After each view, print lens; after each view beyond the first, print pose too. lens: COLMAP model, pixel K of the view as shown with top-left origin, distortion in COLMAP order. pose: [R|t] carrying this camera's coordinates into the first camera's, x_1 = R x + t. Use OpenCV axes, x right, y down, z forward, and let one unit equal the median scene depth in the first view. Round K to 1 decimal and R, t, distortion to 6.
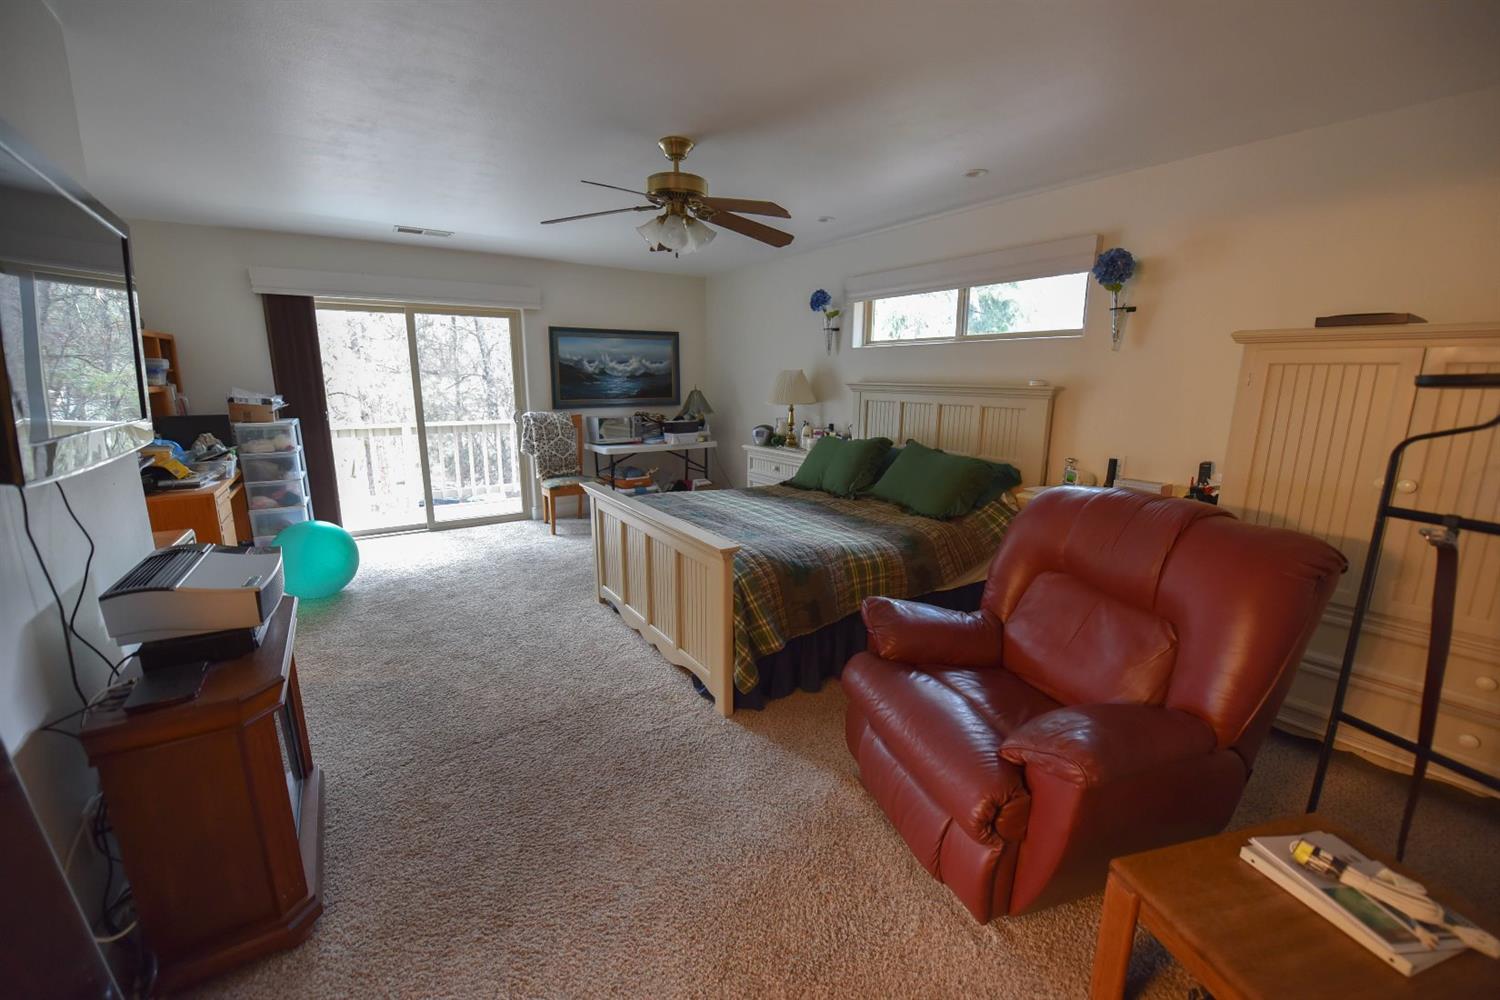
lens RADIAL K [[575.8, 0, 733.6], [0, 575.8, 500.0], [0, 0, 1]] dist [-0.002324, -0.000198]
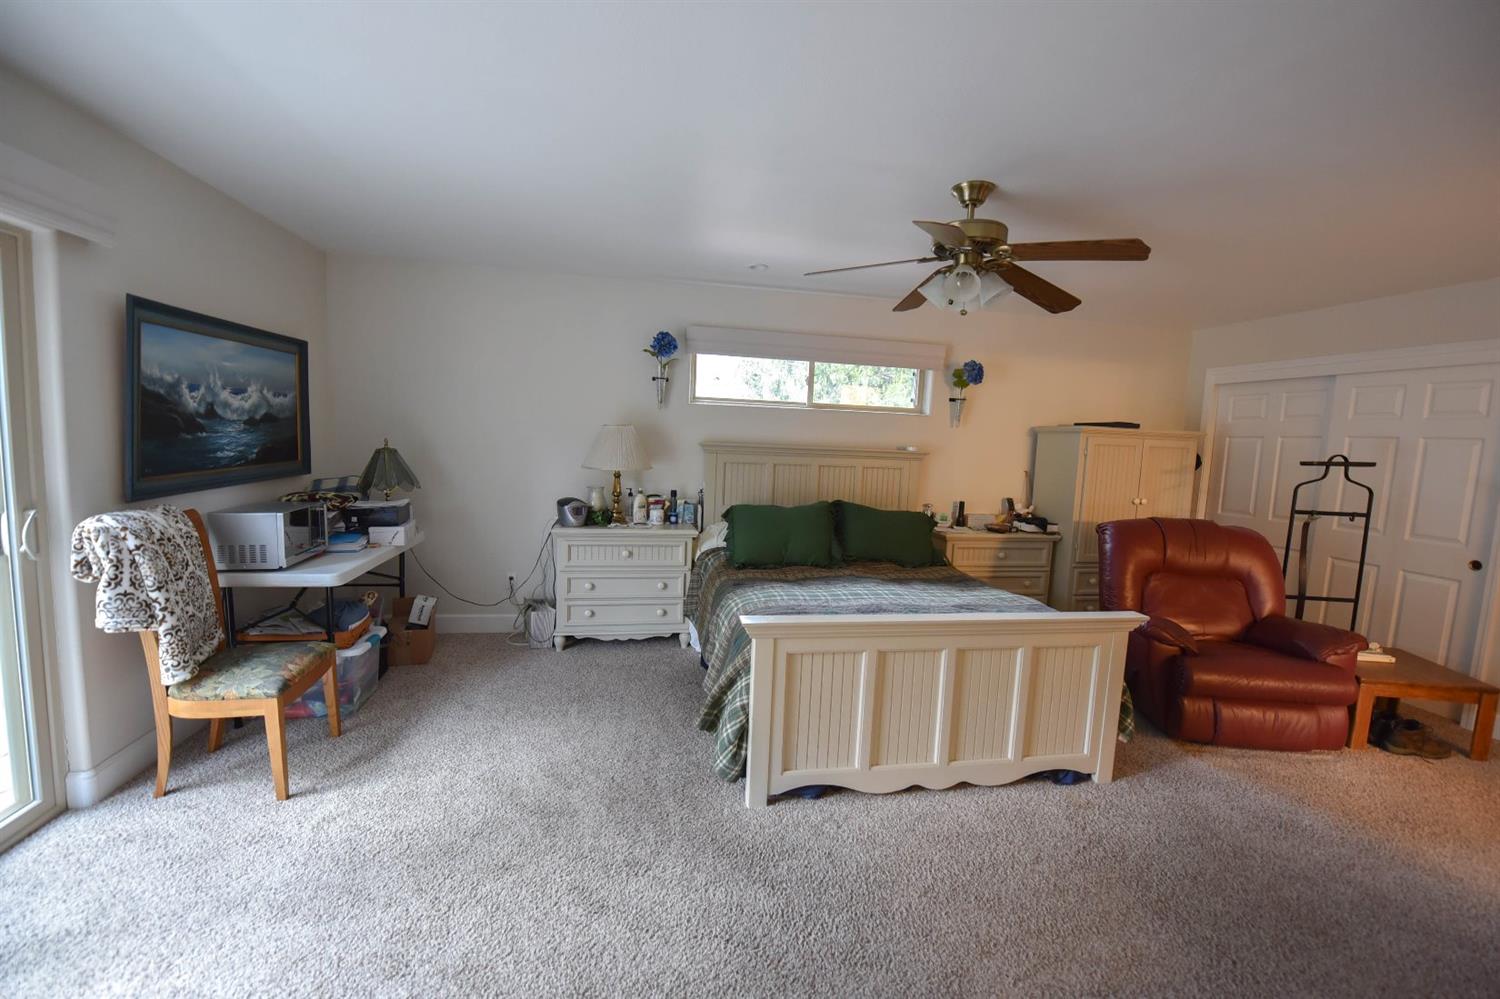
lens RADIAL K [[615.6, 0, 739.2], [0, 615.6, 507.4], [0, 0, 1]] dist [-0.023040, -0.000686]
pose [[0.402347, -0.096596, 0.910377, -0.541327], [0.153676, 0.987434, 0.036854, -0.110742], [-0.902497, 0.125075, 0.412136, 0.480676]]
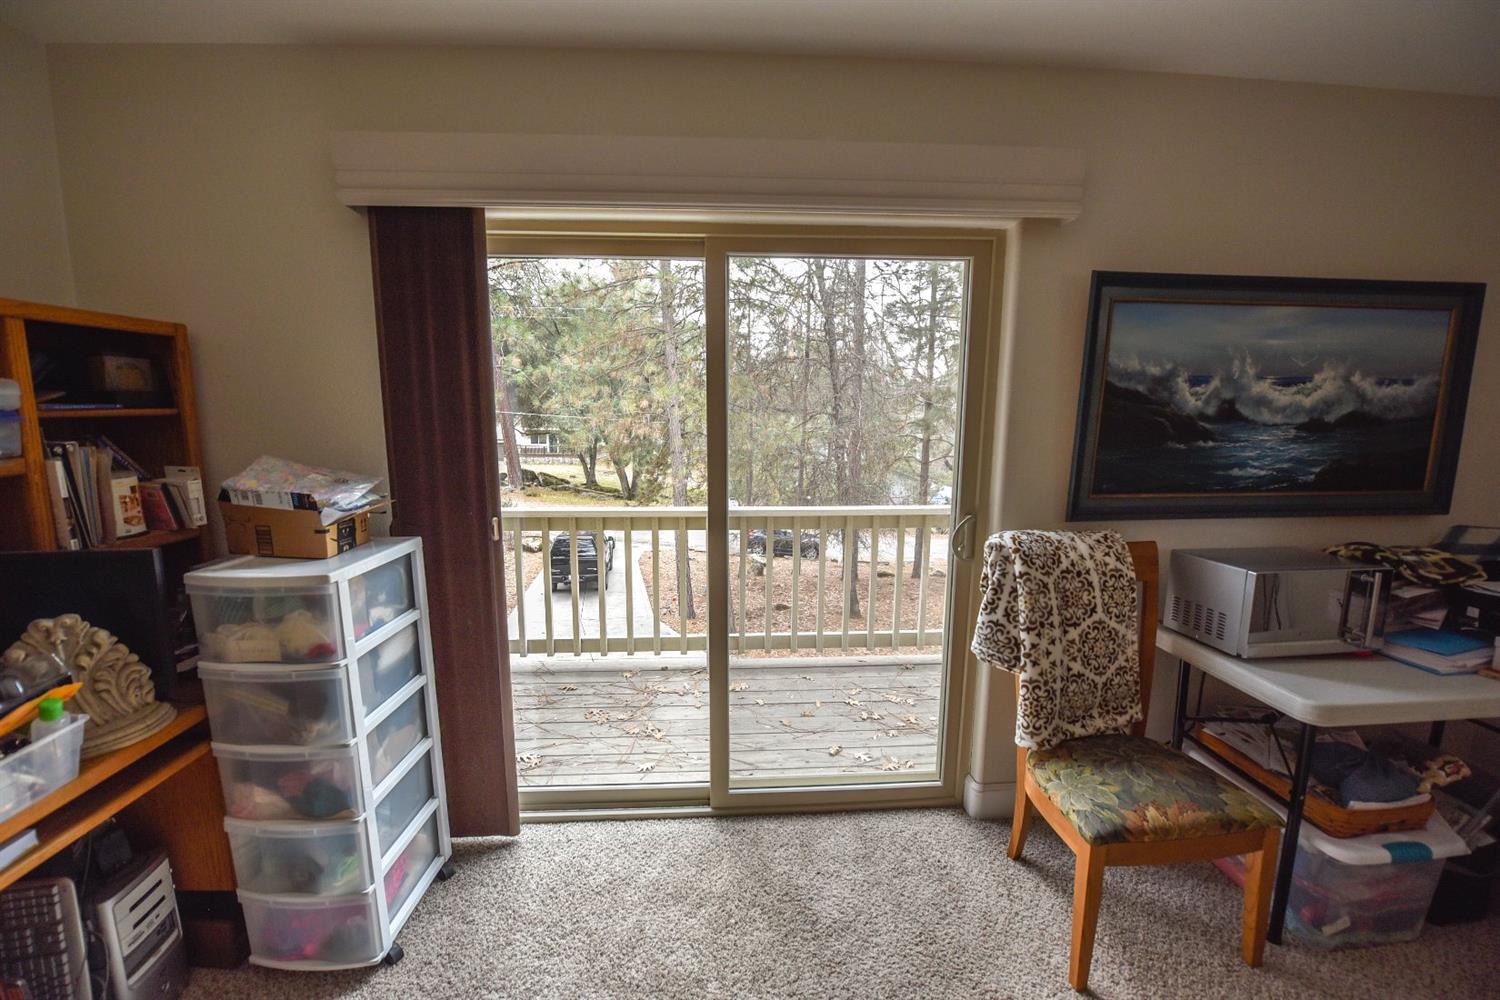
lens RADIAL K [[603.7, 0, 752.3], [0, 603.7, 503.2], [0, 0, 1]] dist [-0.017849, -0.000519]
pose [[0.865946, 0.072671, -0.494830, -0.314310], [-0.104487, 0.993842, -0.036895, -0.142267], [0.489102, 0.083653, 0.868206, 0.633472]]
